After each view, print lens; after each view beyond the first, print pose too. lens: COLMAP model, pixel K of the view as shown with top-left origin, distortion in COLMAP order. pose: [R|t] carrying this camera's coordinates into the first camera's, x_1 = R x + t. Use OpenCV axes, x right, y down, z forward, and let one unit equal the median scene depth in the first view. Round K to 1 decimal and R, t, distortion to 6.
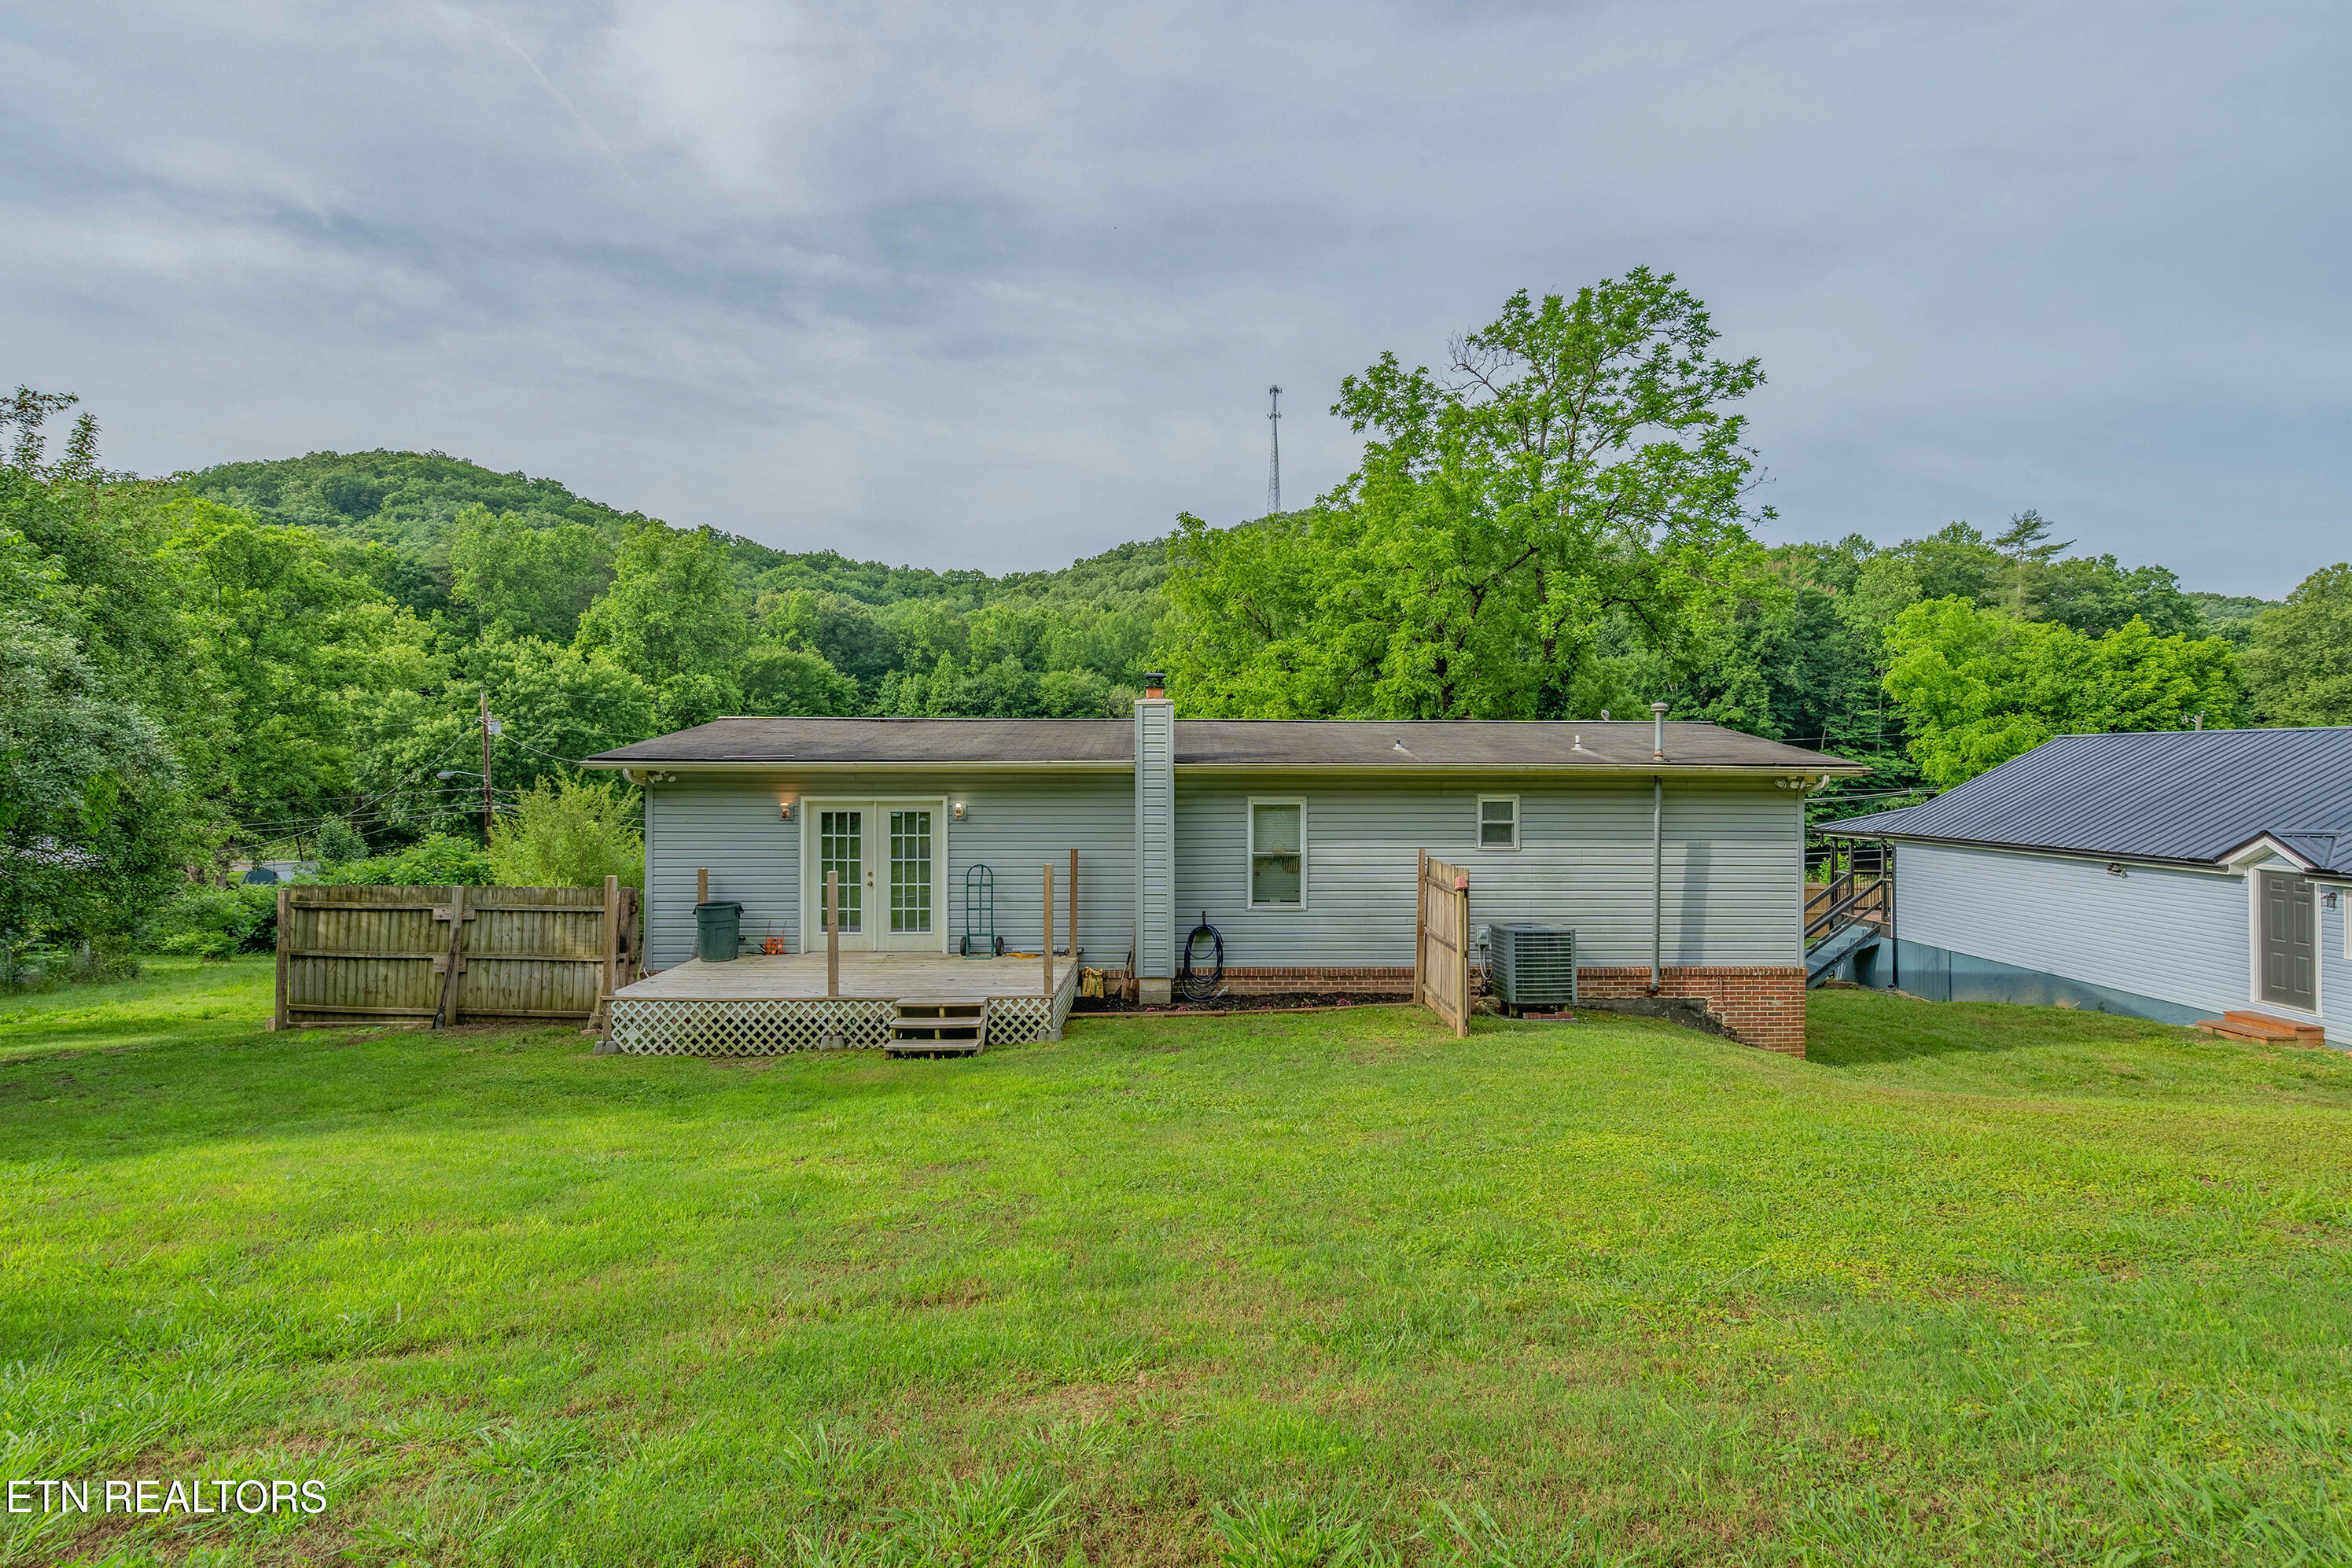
lens RADIAL K [[1074.9, 0, 1174.3], [0, 1074.9, 773.4], [0, 0, 1]] dist [-0.005056, 0.000682]
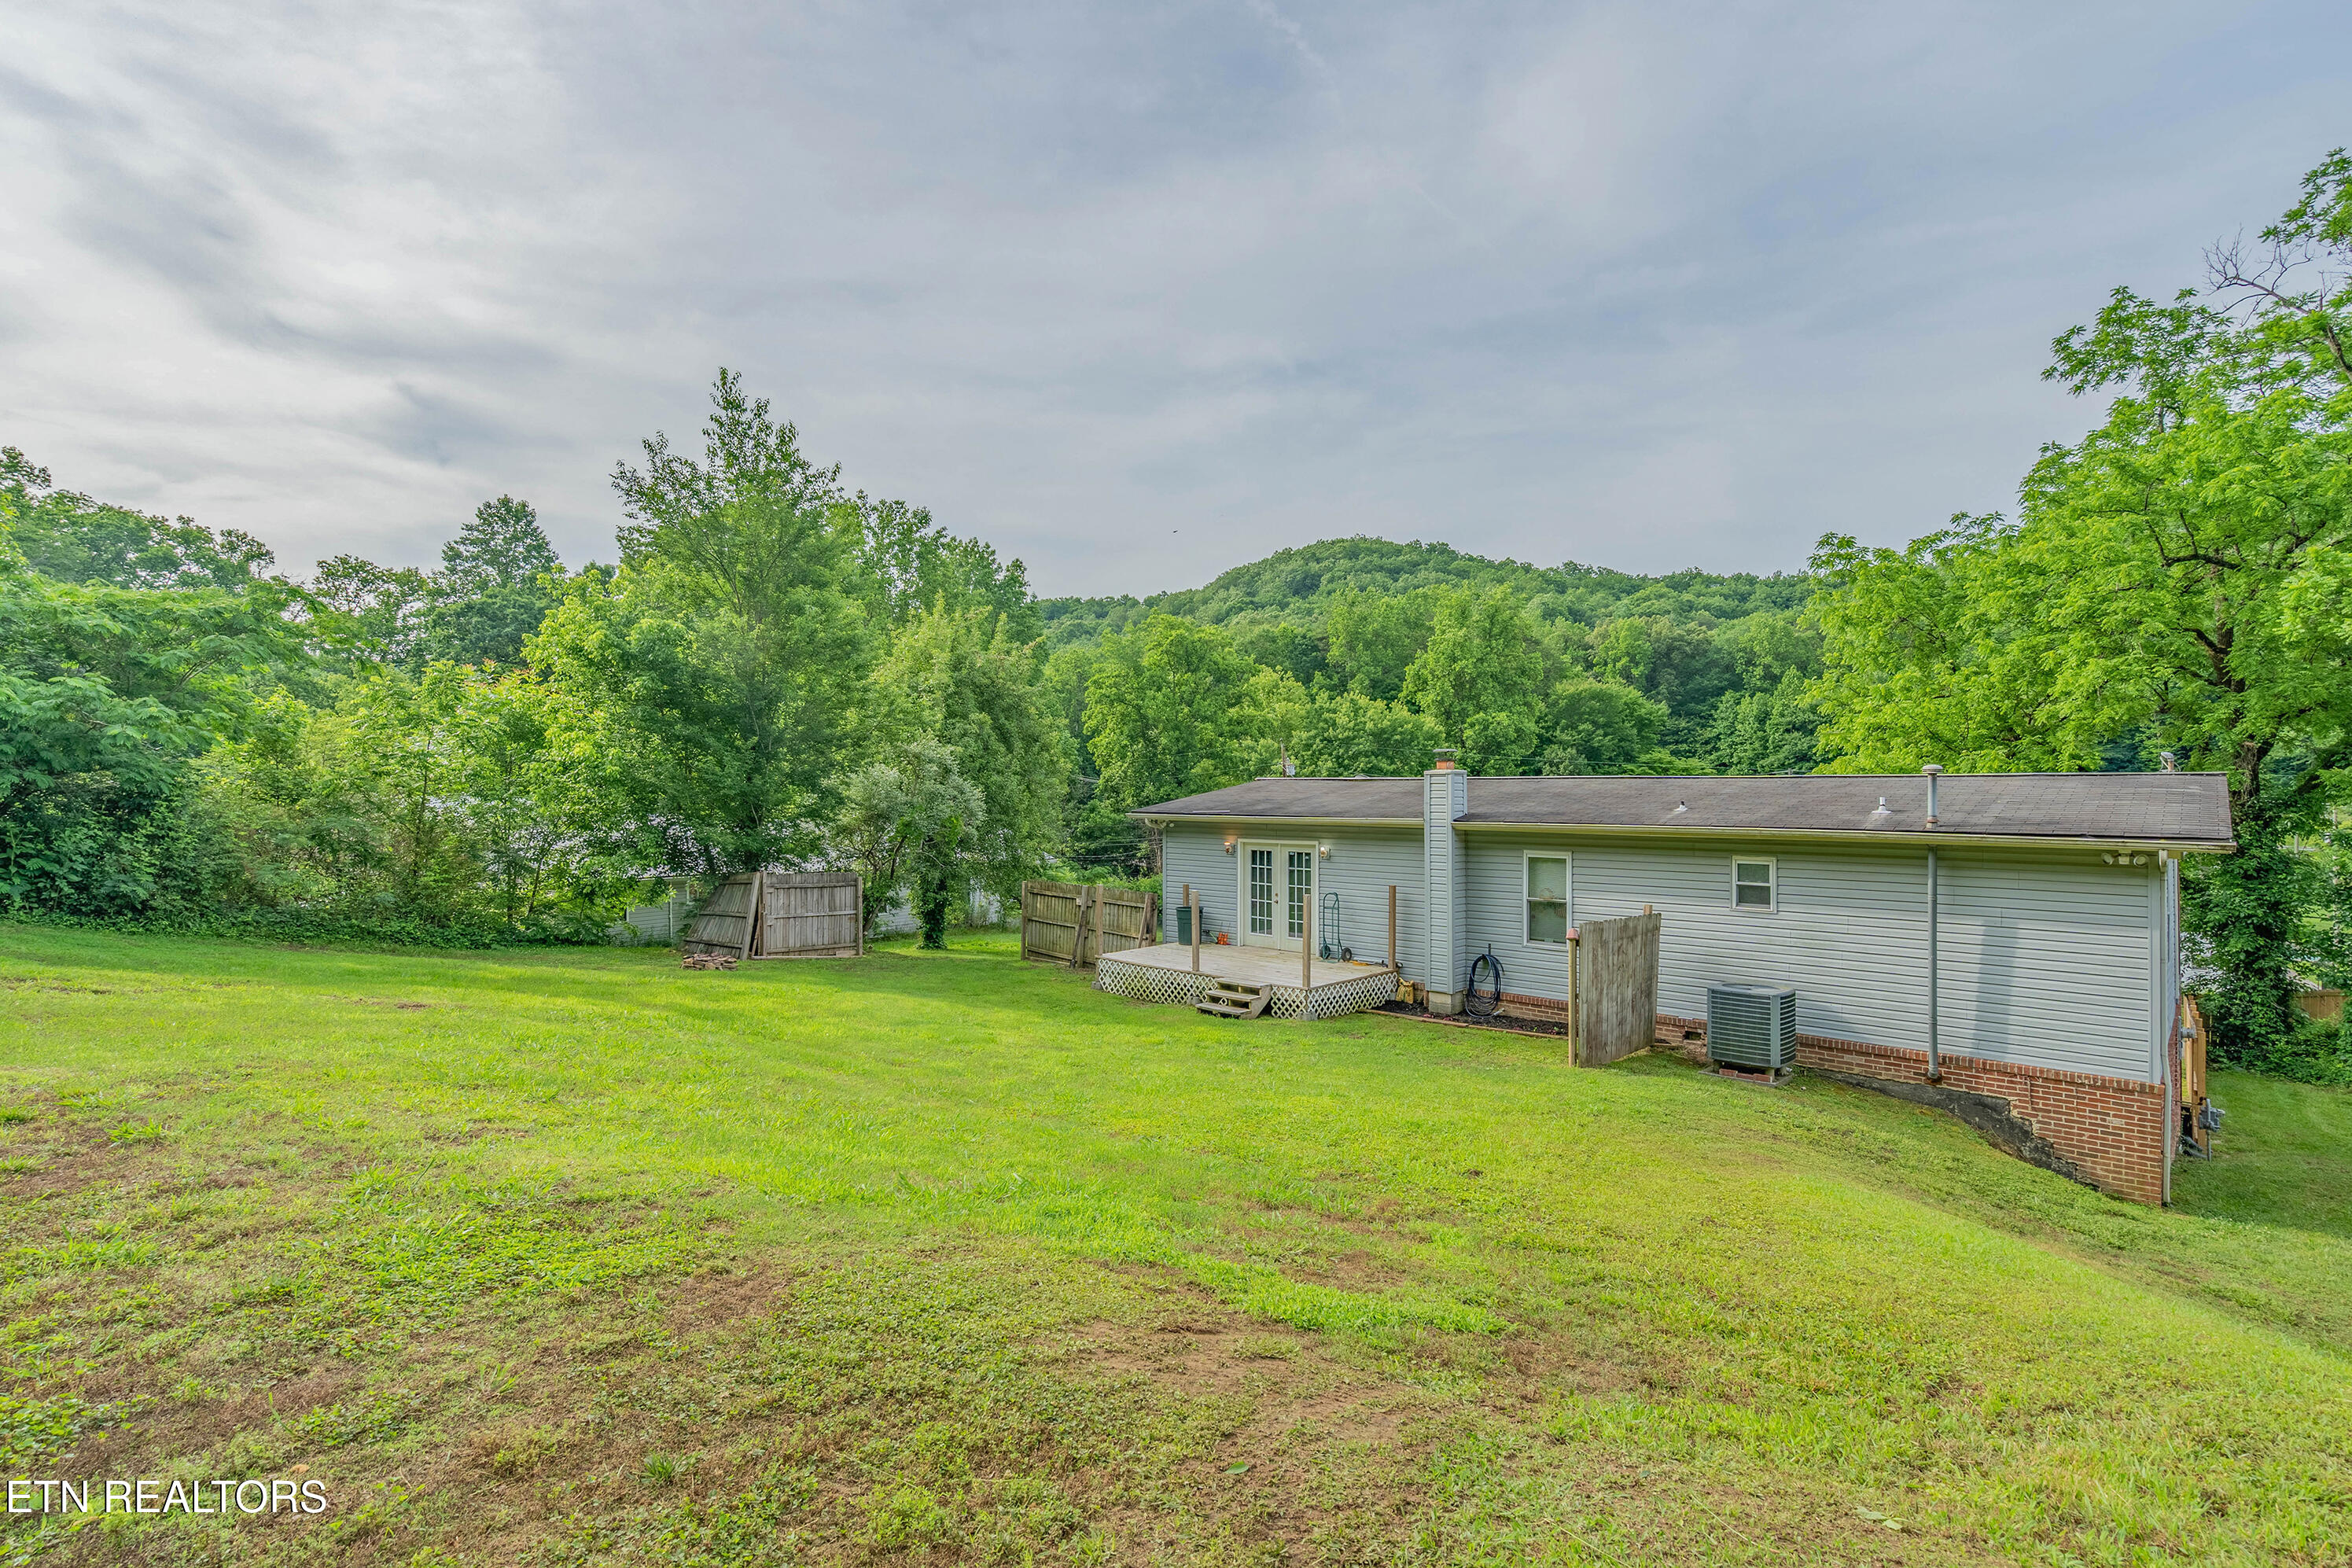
lens RADIAL K [[1074.9, 0, 1227.8], [0, 1074.9, 797.8], [0, 0, 1]] dist [-0.005056, 0.000682]
pose [[0.730408, 0.004625, -0.682995, 0.161621], [-0.001777, 0.999987, 0.004871, -0.010347], [0.683009, -0.002344, 0.730407, -0.020225]]
